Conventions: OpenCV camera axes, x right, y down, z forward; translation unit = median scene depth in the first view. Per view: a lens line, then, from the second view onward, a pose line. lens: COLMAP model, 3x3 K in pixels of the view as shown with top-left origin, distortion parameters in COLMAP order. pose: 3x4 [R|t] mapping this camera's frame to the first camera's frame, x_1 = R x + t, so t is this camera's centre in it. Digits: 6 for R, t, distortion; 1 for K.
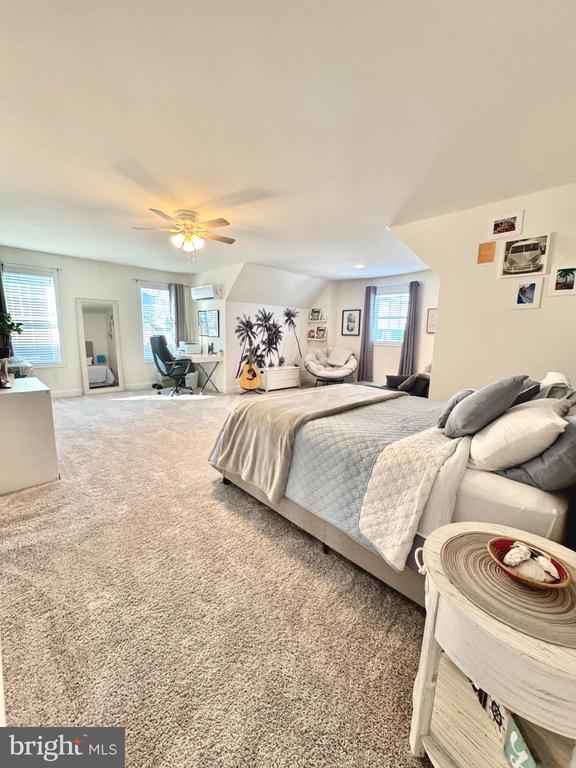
lens RADIAL K [[306.9, 0, 288.7], [0, 306.9, 381.1], [0, 0, 1]] dist [-0.002277, 0.000583]
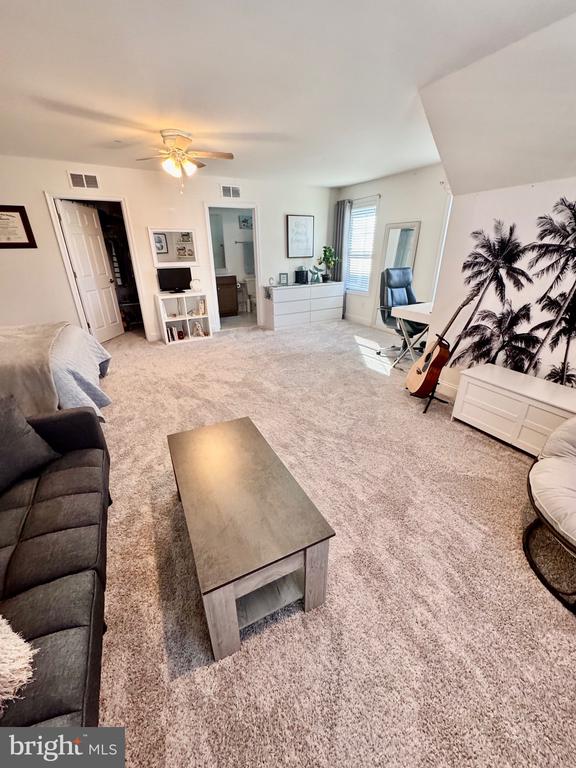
lens RADIAL K [[306.9, 0, 288.1], [0, 306.9, 386.1], [0, 0, 1]] dist [-0.002277, 0.000583]
pose [[-0.202107, 0.371341, -0.906233, 0.334228], [-0.169247, 0.898164, 0.405780, -0.136754], [0.964629, 0.235388, -0.118676, 0.807637]]
